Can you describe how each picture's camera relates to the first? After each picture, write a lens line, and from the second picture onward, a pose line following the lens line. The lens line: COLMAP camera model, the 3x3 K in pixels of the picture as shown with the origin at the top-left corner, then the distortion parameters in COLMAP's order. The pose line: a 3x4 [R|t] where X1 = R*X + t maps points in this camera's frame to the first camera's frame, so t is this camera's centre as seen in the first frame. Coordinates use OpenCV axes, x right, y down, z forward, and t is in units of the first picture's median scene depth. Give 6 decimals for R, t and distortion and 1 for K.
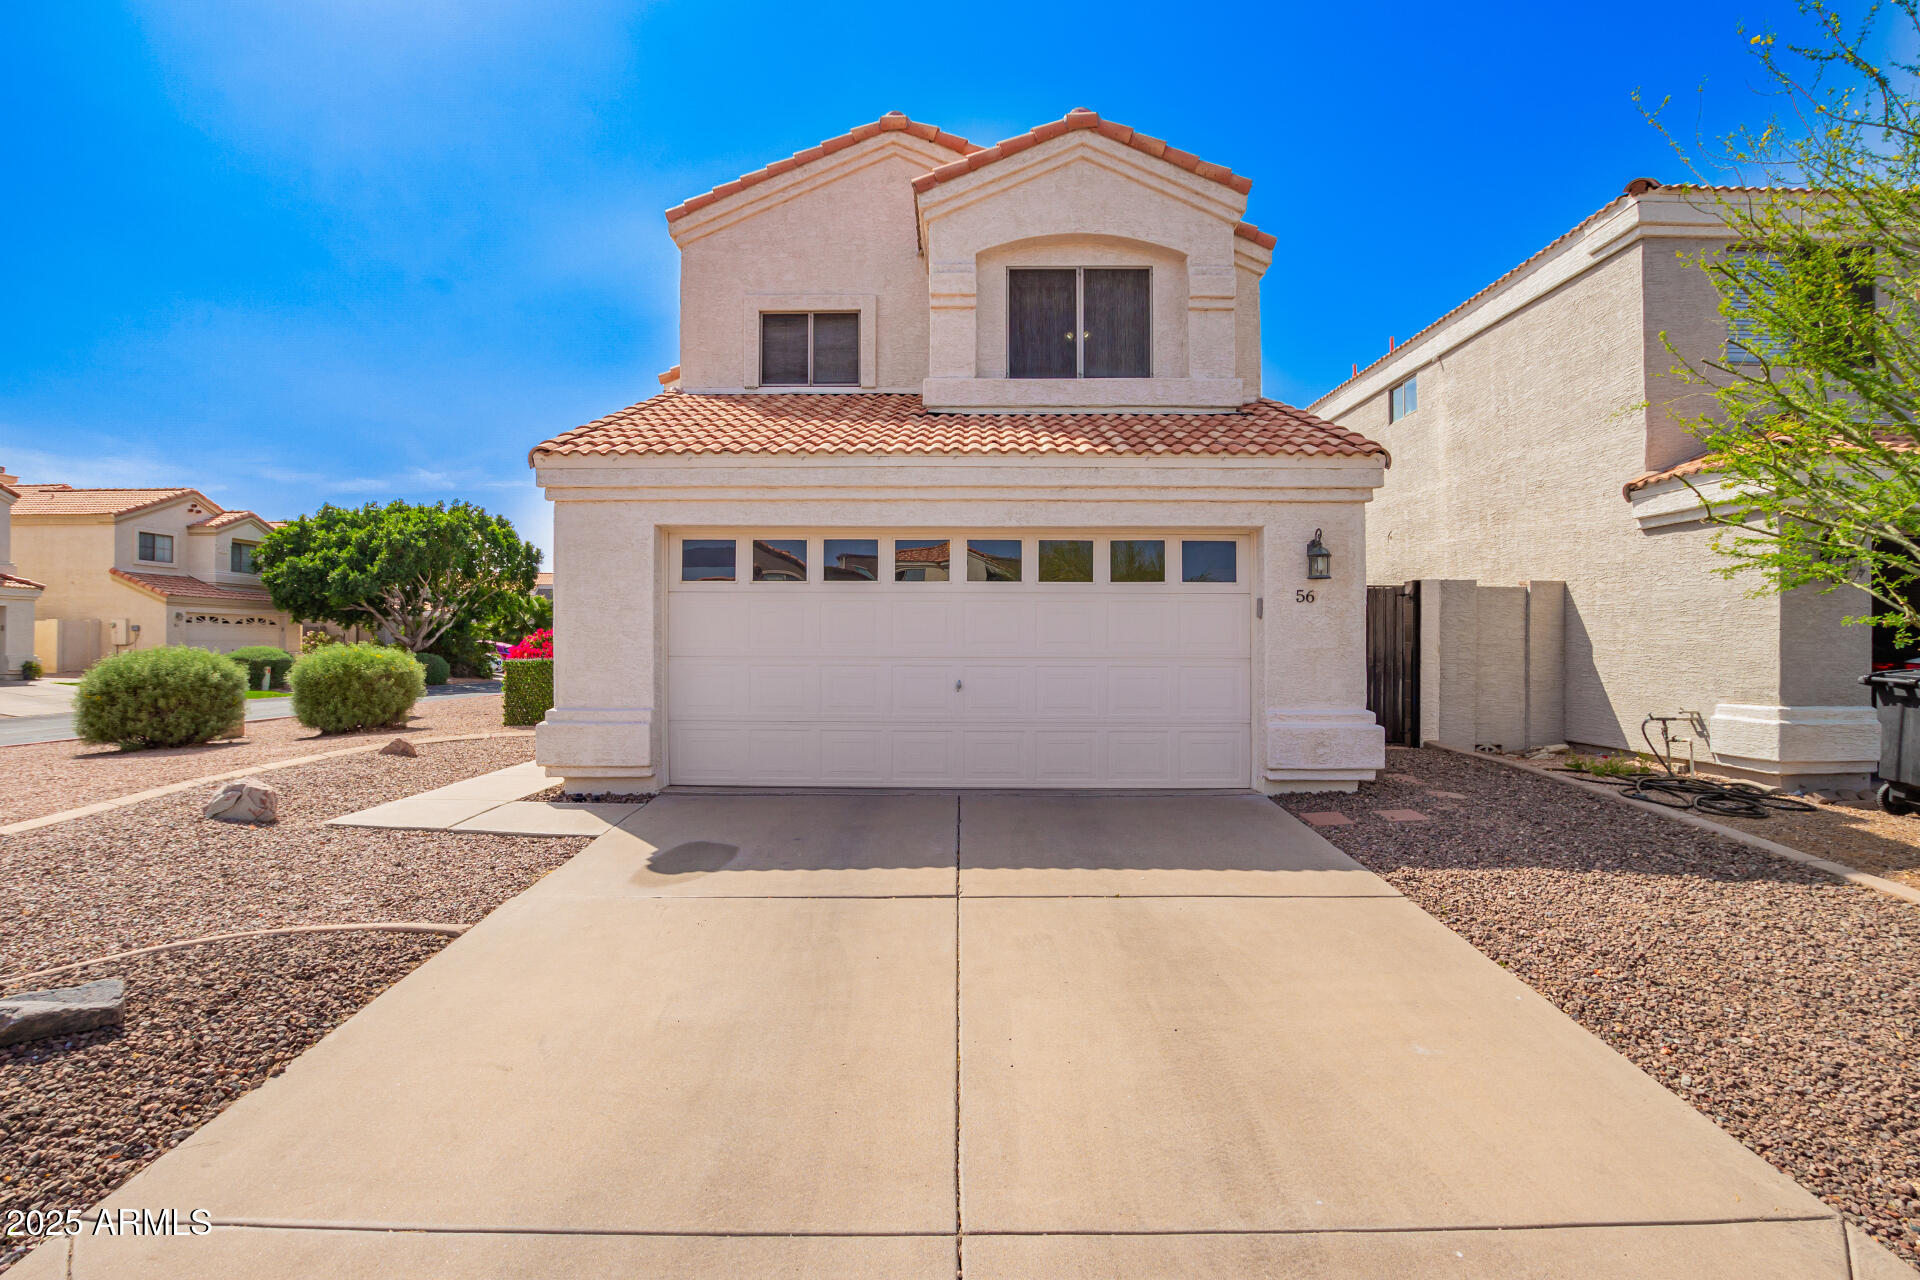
lens RADIAL K [[876.5, 0, 939.7], [0, 876.5, 642.2], [0, 0, 1]] dist [-0.015462, 0.000168]
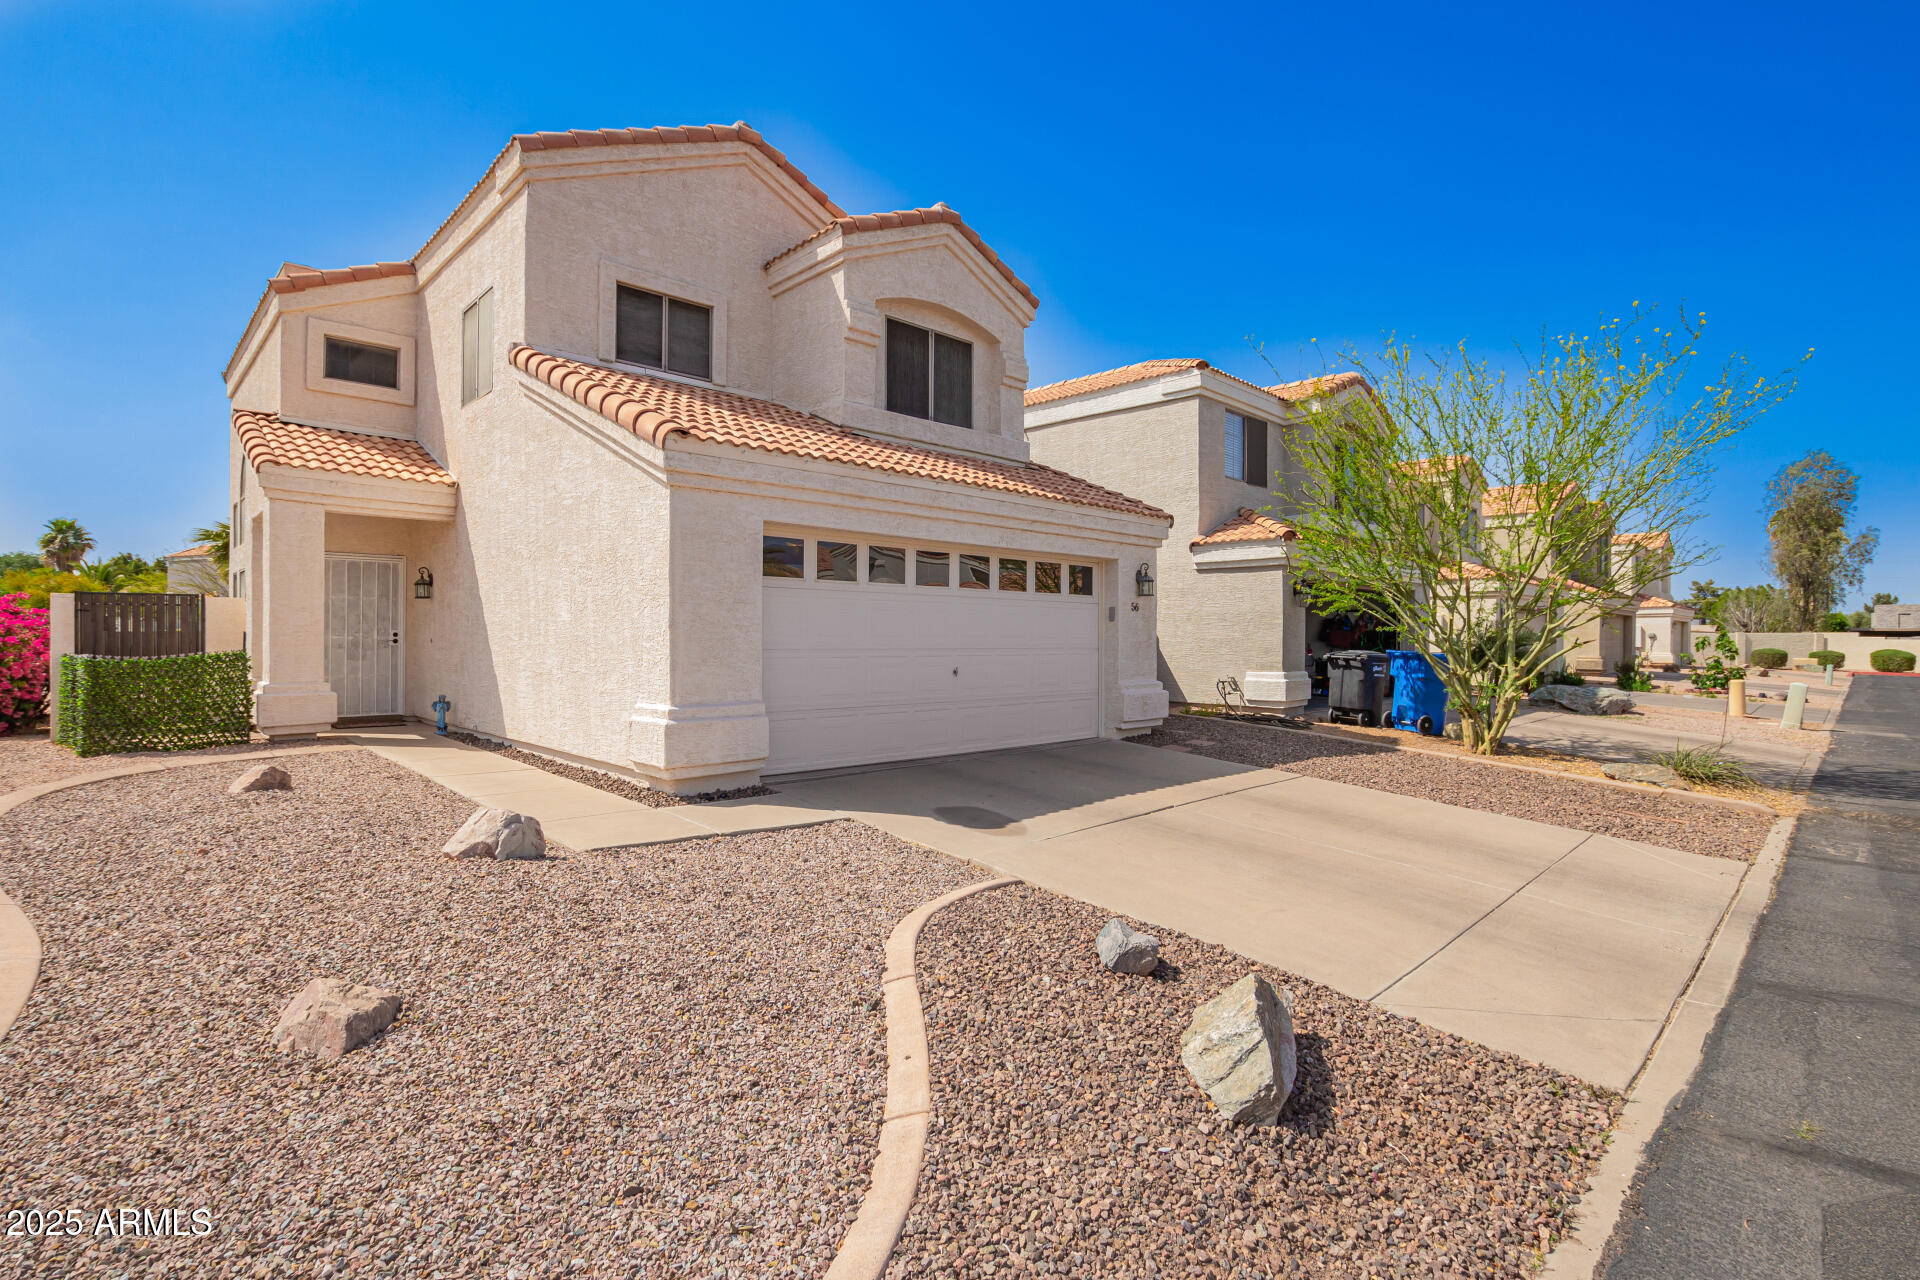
lens RADIAL K [[895.3, 0, 916.1], [0, 895.3, 630.8], [0, 0, 1]] dist [0.001991, 0.000060]
pose [[0.736169, 0.006388, 0.676767, -0.726894], [-0.004762, 0.999980, -0.004259, -0.002118], [-0.676781, -0.000088, 0.736185, 0.091978]]
